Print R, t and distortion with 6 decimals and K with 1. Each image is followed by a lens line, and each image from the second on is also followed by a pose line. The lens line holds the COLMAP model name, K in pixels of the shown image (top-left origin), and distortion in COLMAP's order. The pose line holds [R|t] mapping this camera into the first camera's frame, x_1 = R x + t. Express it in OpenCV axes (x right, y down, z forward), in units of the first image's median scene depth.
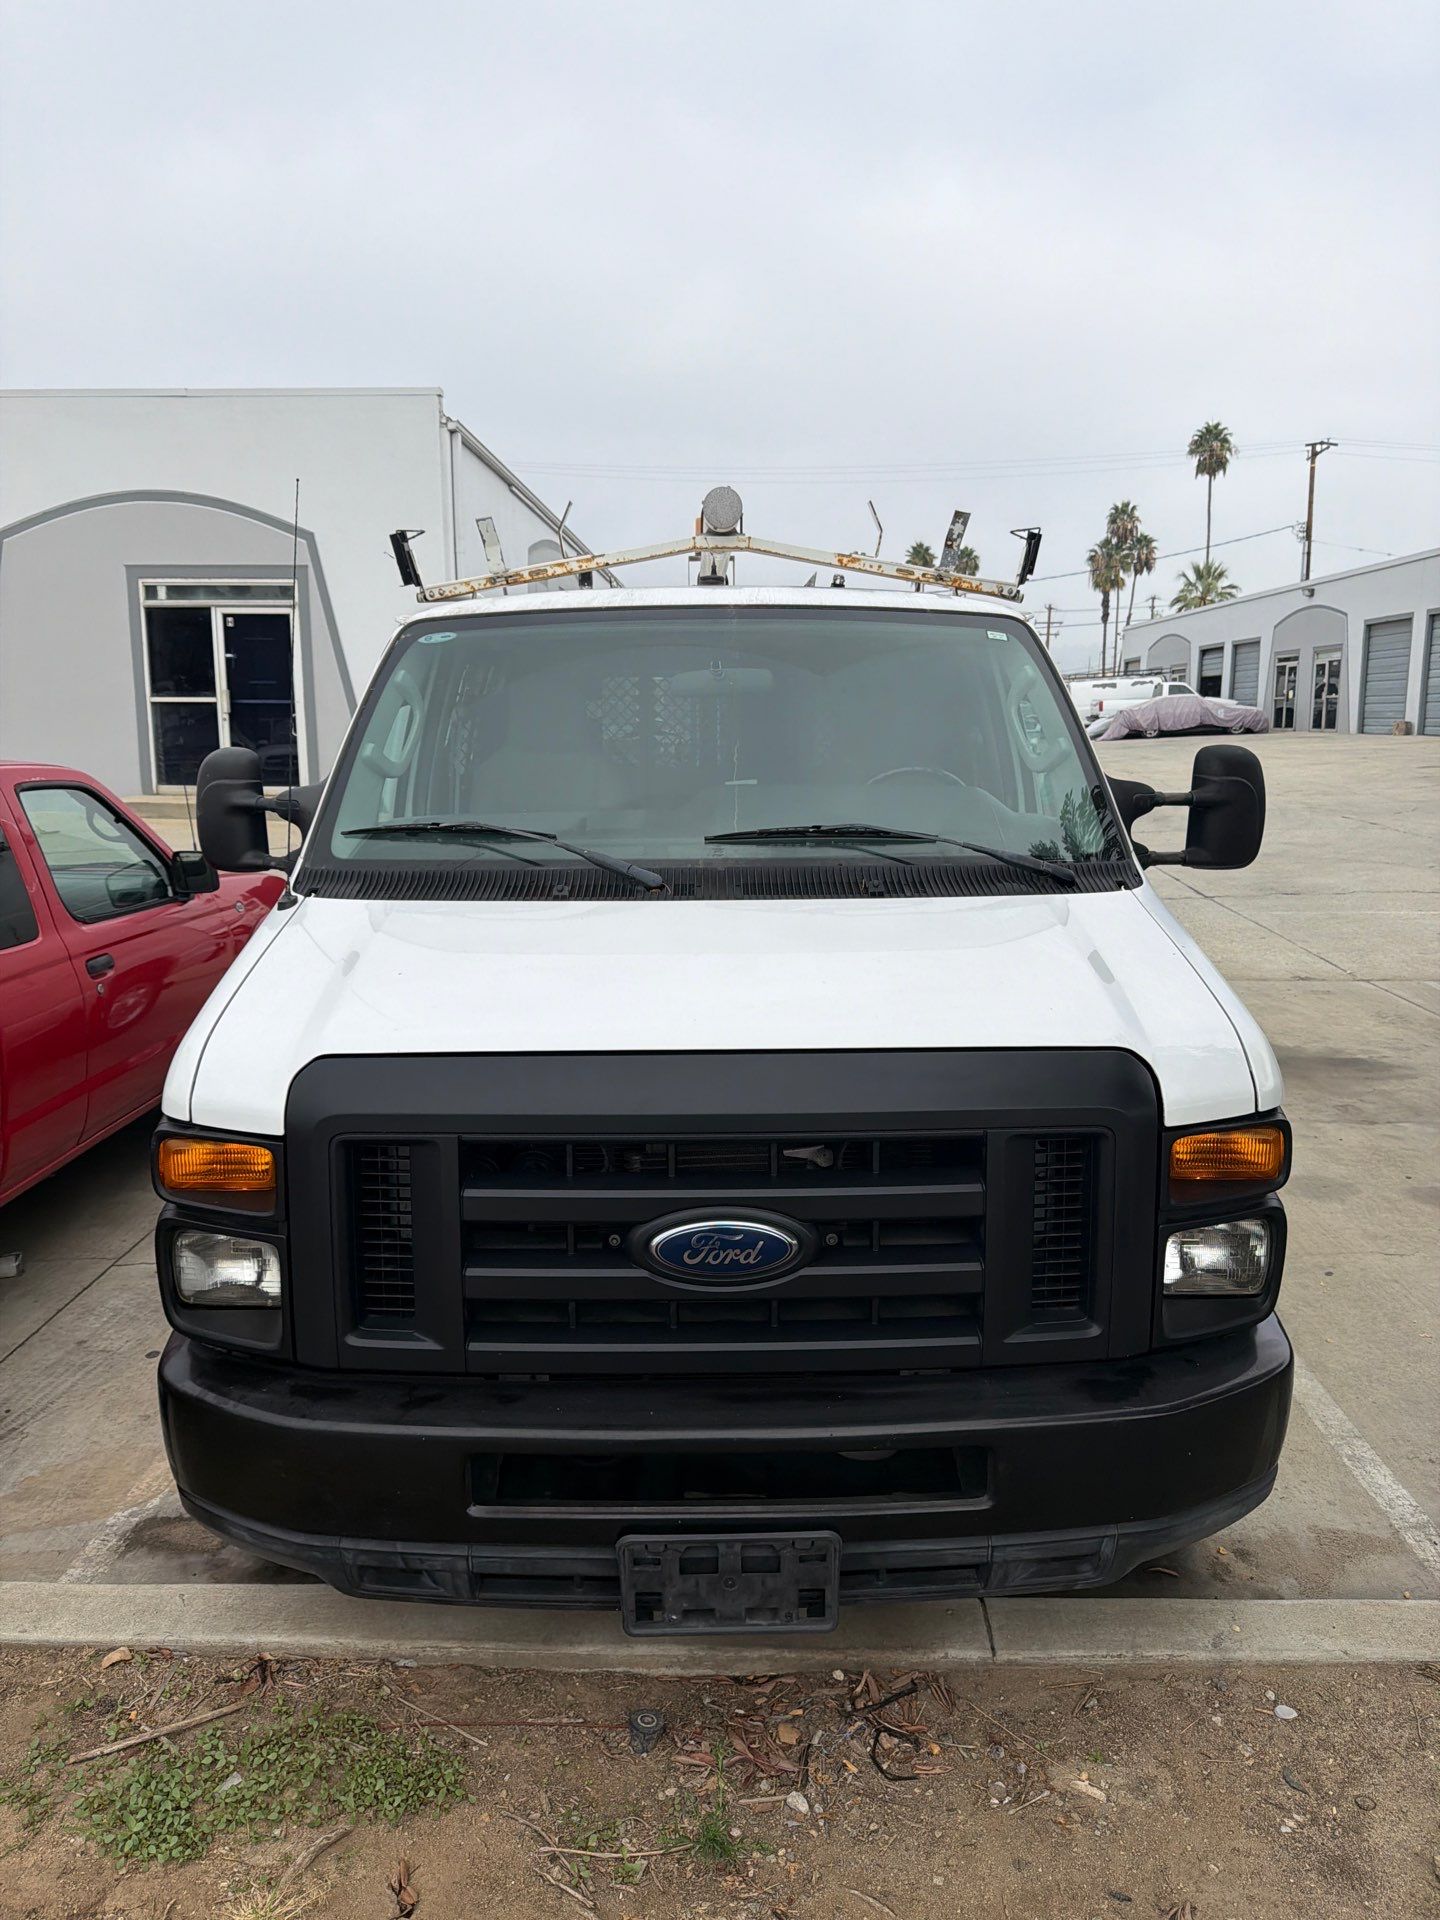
lens RADIAL K [[1347.4, 0, 720.0], [0, 1347.4, 960.0], [0, 0, 1]] dist [0.022788, -0.033649]
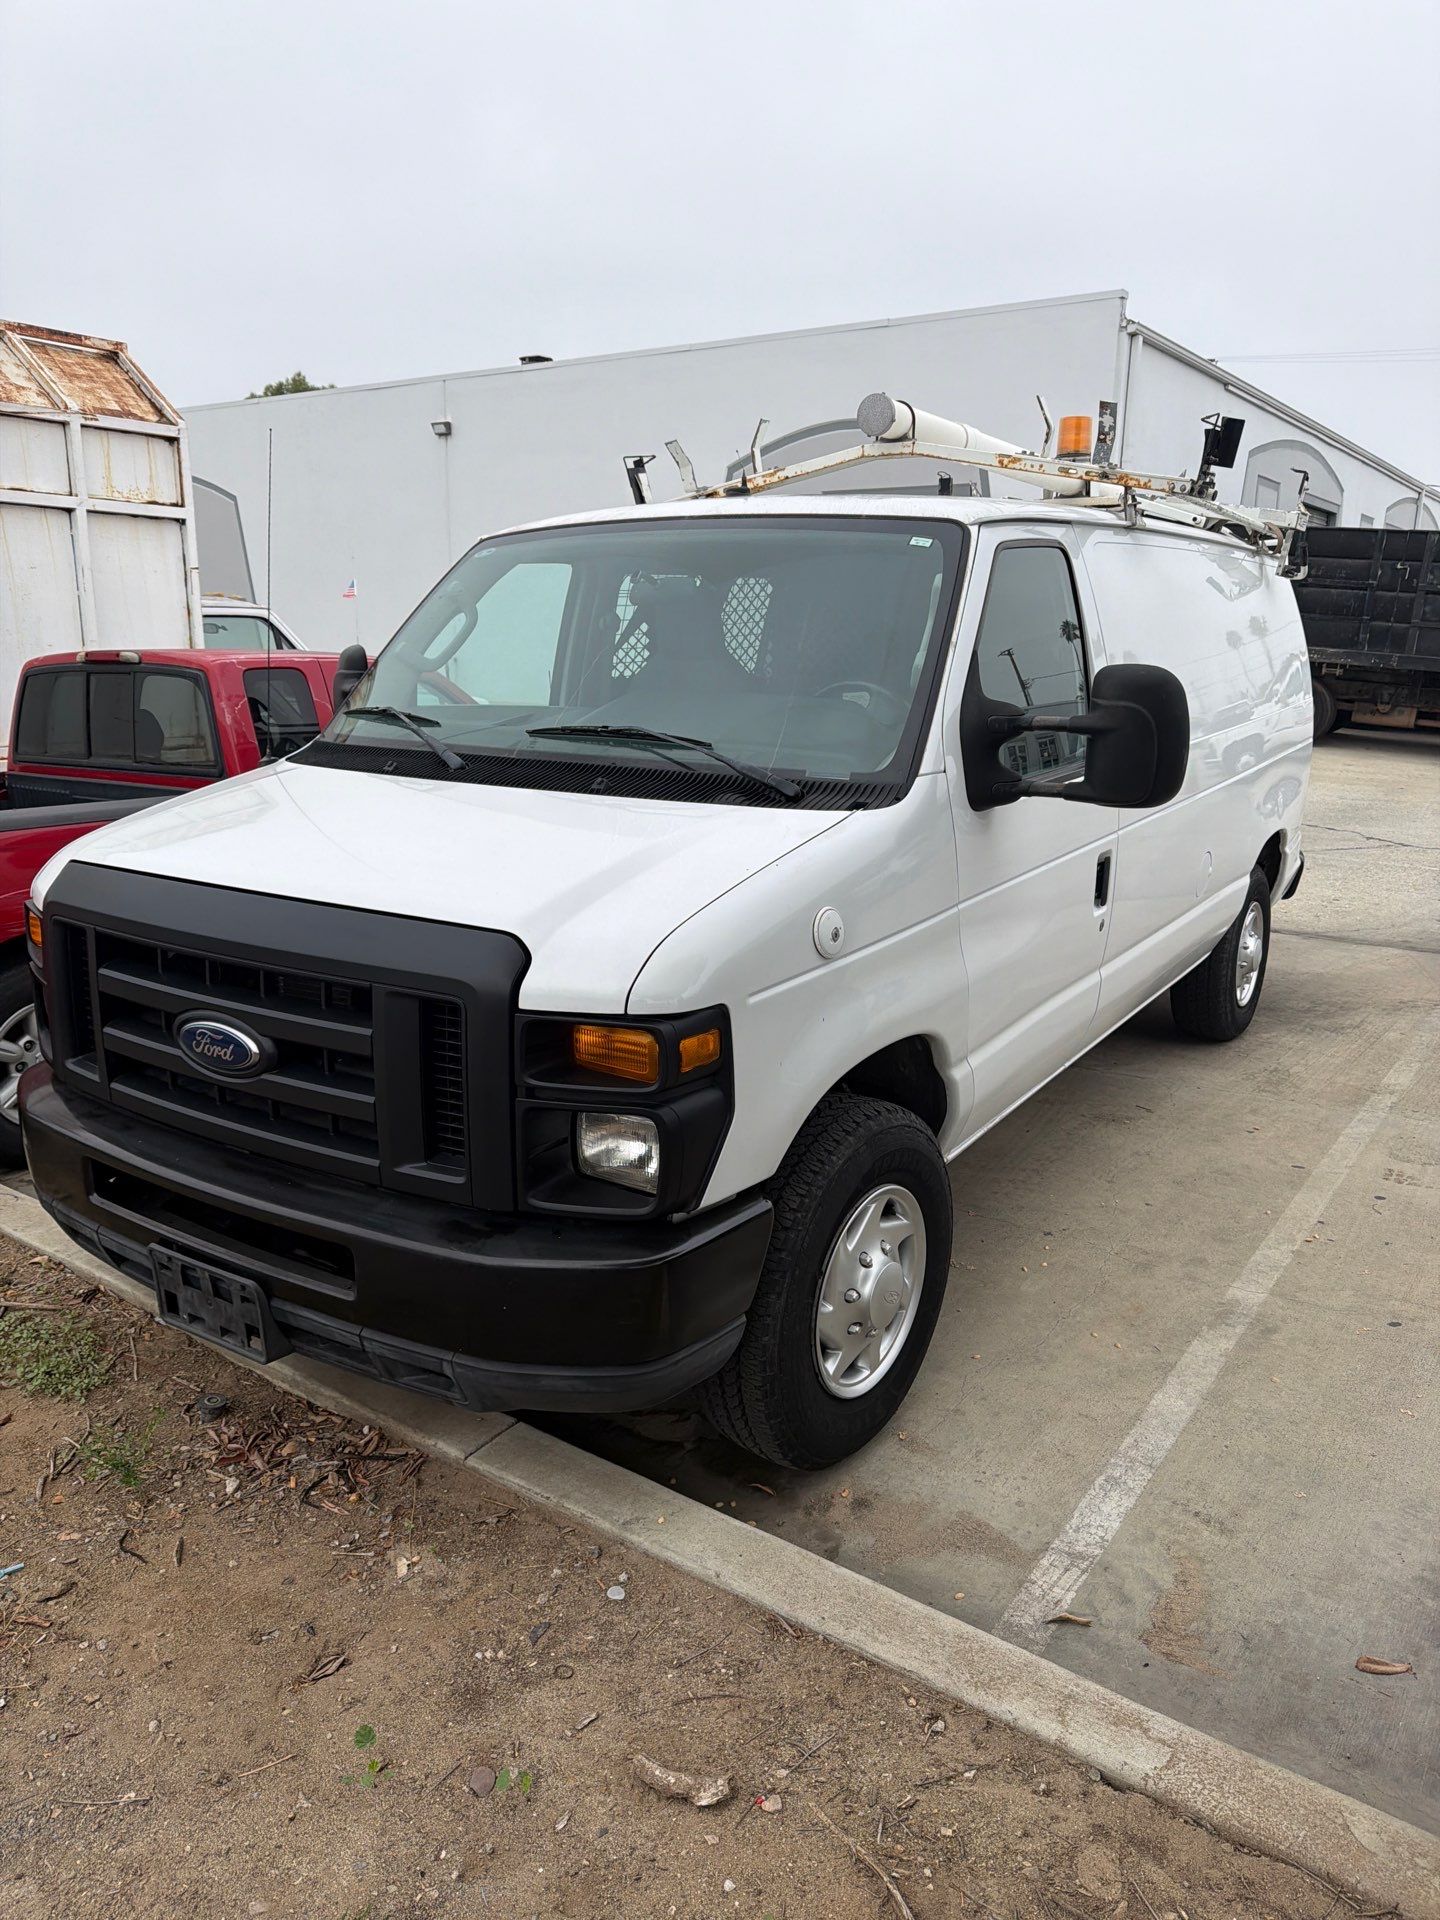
lens RADIAL K [[1347.4, 0, 720.0], [0, 1347.4, 960.0], [0, 0, 1]] dist [0.022788, -0.033649]
pose [[0.833114, 0.144252, -0.533960, 0.912069], [-0.113593, 0.989436, 0.090068, -0.024905], [0.541312, -0.014383, 0.840699, 0.168007]]
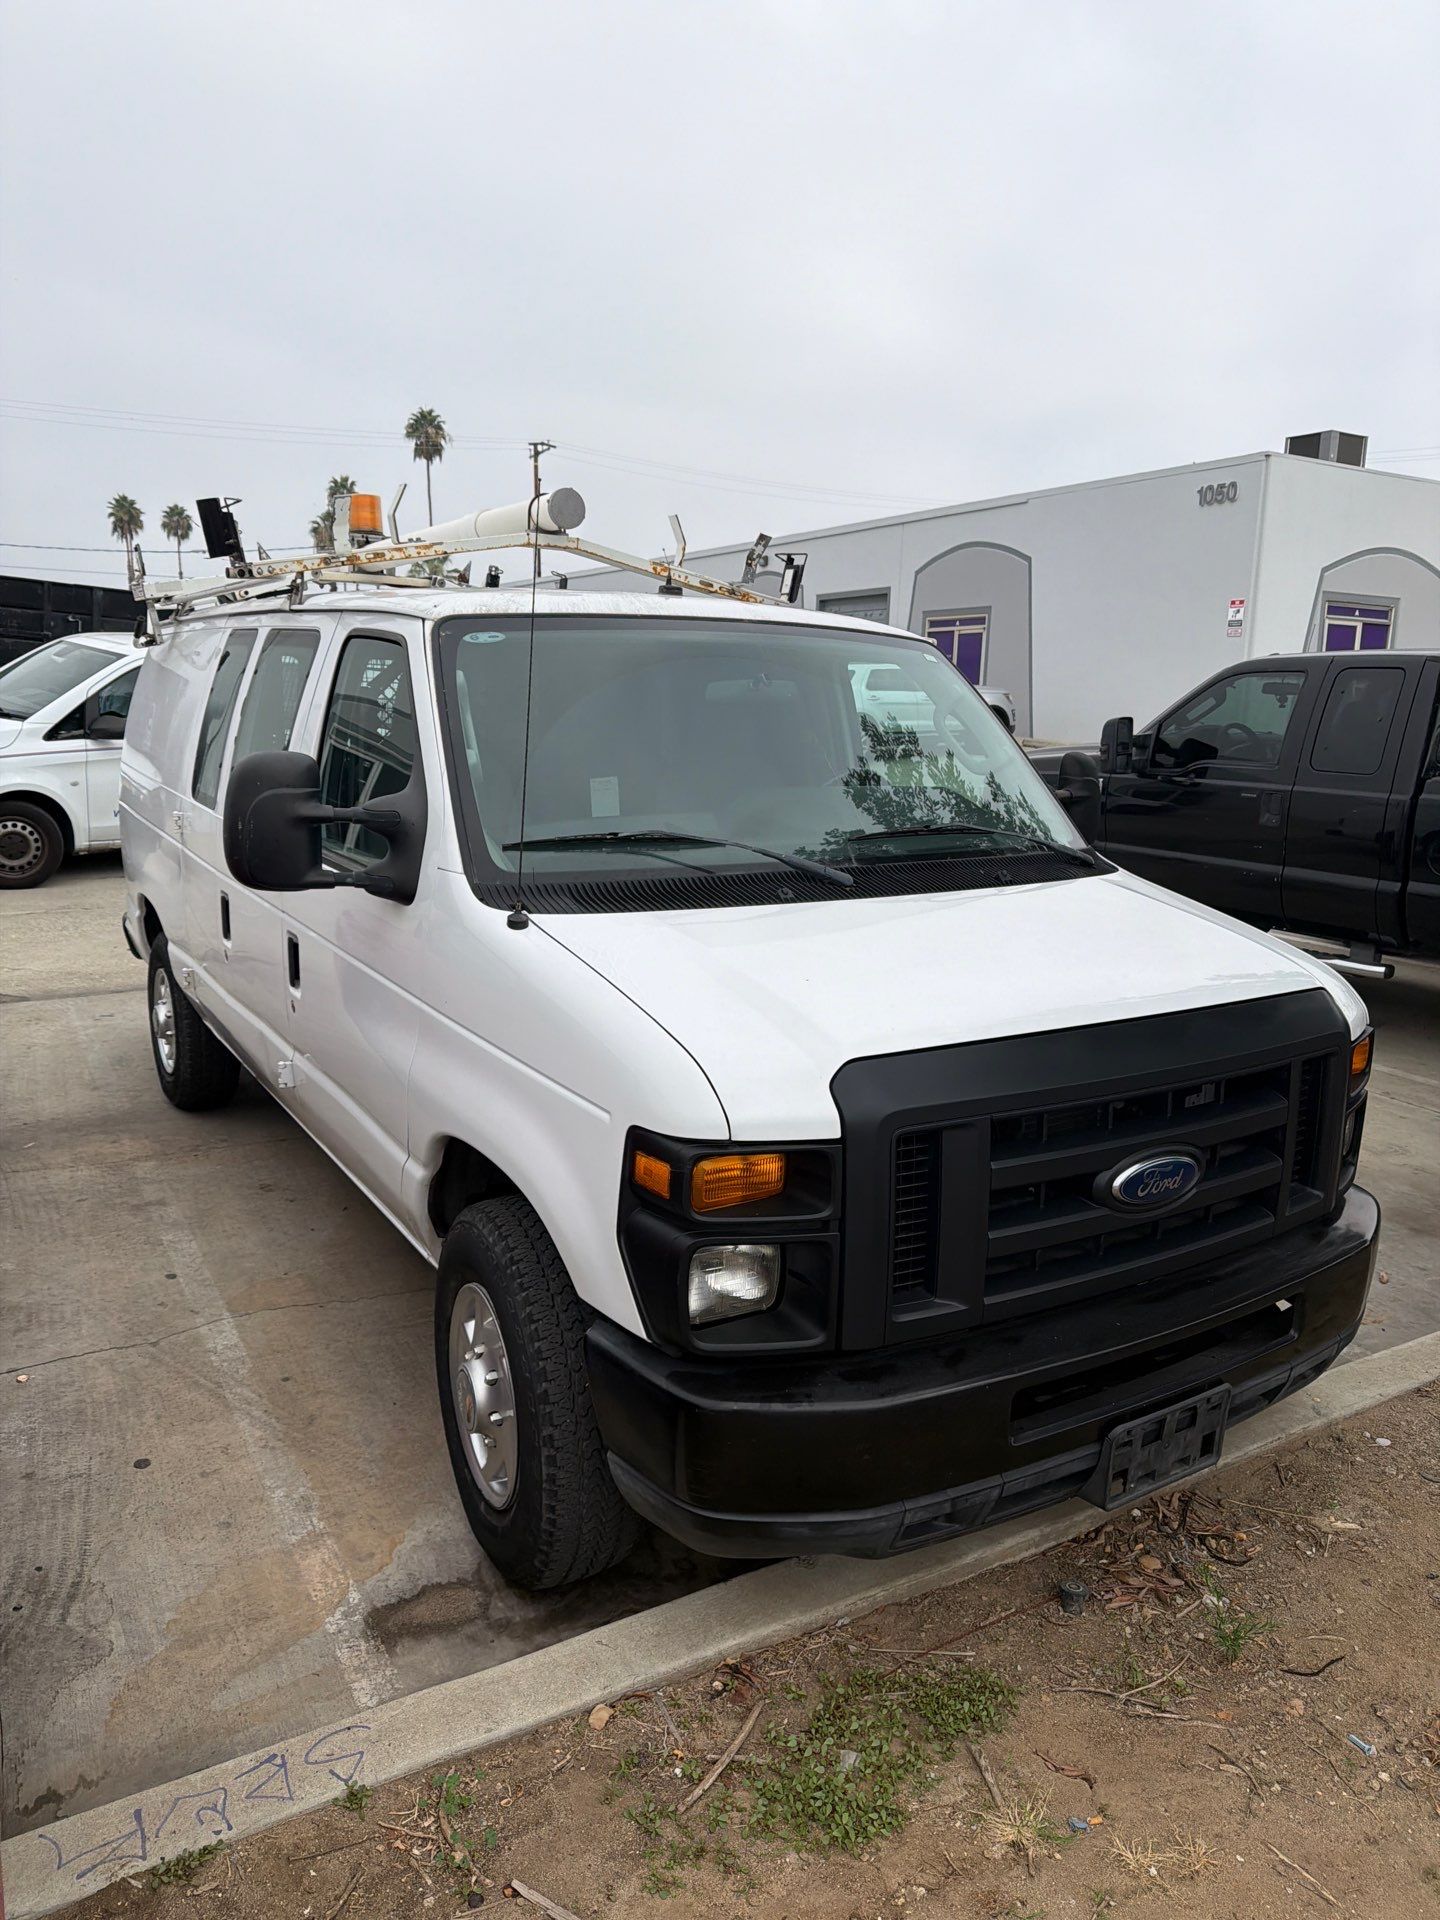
lens RADIAL K [[1347.4, 0, 720.0], [0, 1347.4, 960.0], [0, 0, 1]] dist [0.022788, -0.033649]
pose [[0.850304, -0.076429, 0.520713, -0.833268], [0.066571, 0.997072, 0.037639, -0.049832], [-0.522065, 0.002660, 0.852901, 0.135324]]
